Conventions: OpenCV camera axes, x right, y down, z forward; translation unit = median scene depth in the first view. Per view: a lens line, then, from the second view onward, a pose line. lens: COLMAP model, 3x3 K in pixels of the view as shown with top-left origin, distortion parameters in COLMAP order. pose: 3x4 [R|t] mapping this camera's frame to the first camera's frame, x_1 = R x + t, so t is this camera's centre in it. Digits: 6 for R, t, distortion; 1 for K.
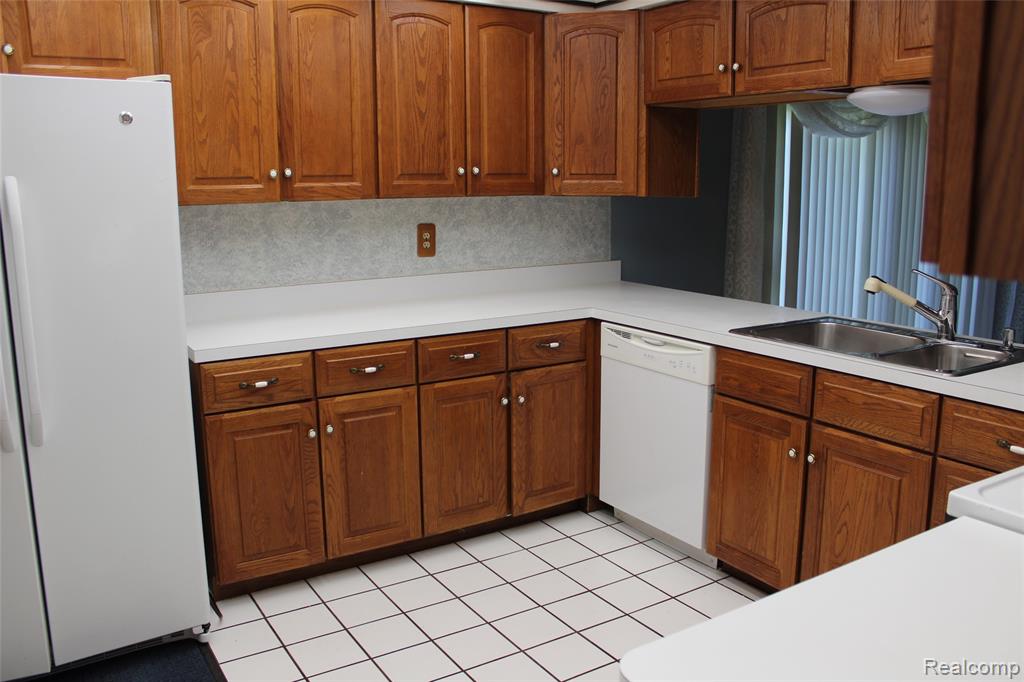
lens RADIAL K [[851.3, 0, 512.0], [0, 851.3, 341.0], [0, 0, 1]] dist [-0.160268, 0.136640]
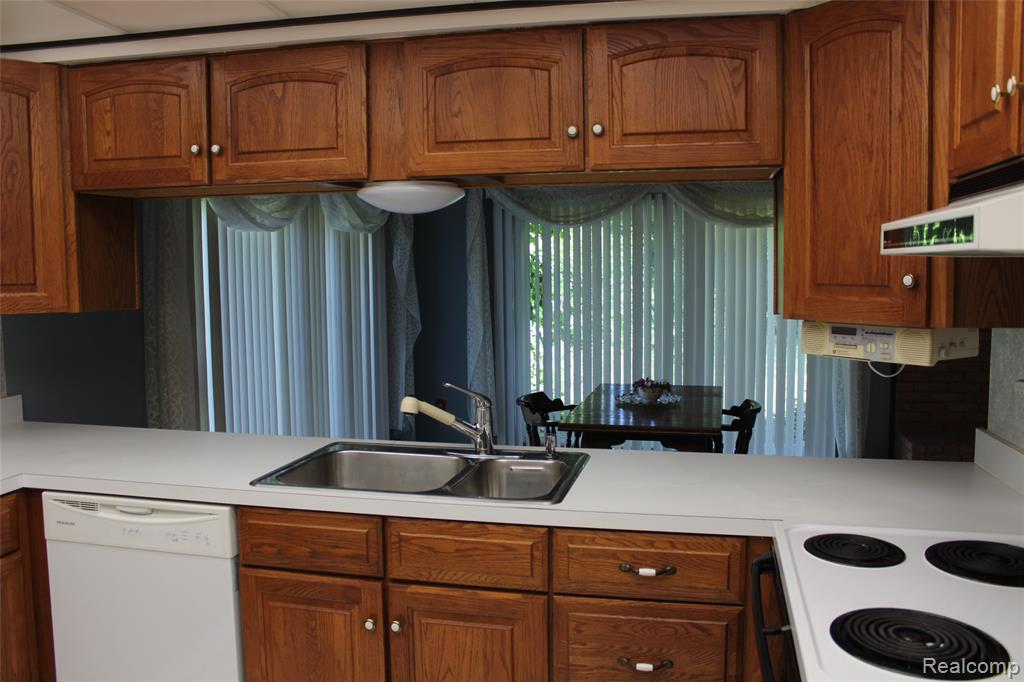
lens RADIAL K [[851.3, 0, 512.0], [0, 851.3, 341.0], [0, 0, 1]] dist [-0.160268, 0.136640]
pose [[0.705257, -0.062720, 0.706172, -0.110811], [0.134661, 0.989796, -0.046576, -0.075285], [-0.696045, 0.127942, 0.706507, 0.273566]]
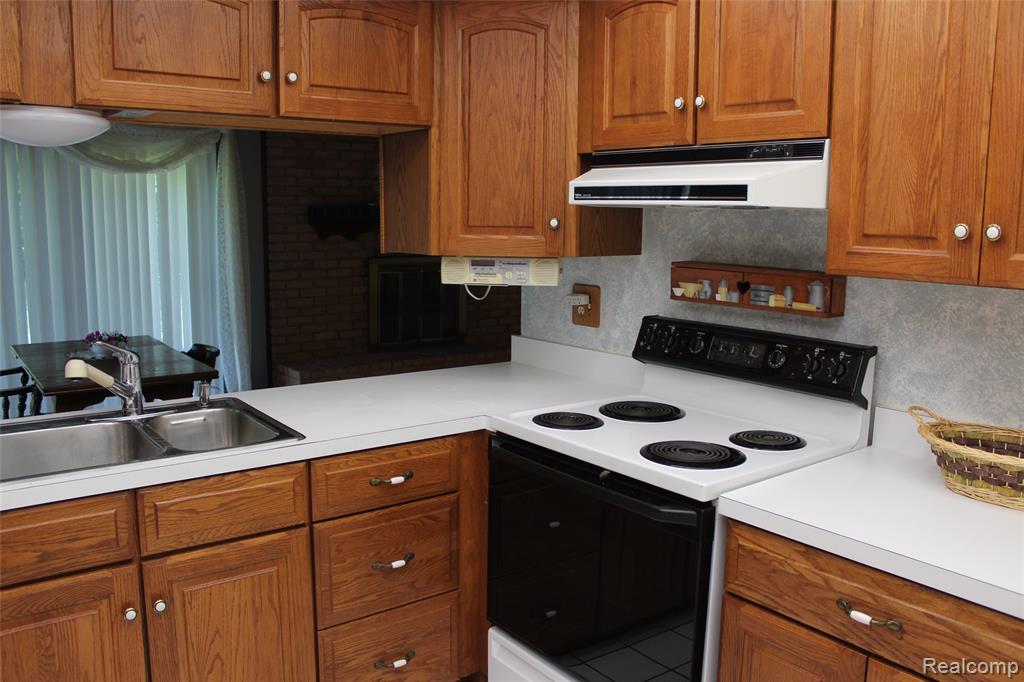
lens RADIAL K [[851.3, 0, 512.0], [0, 851.3, 341.0], [0, 0, 1]] dist [-0.160268, 0.136640]
pose [[-0.094073, -0.143939, 0.985105, -0.327134], [0.172403, 0.972188, 0.158515, -0.137550], [-0.980524, 0.184747, -0.066641, 0.626622]]
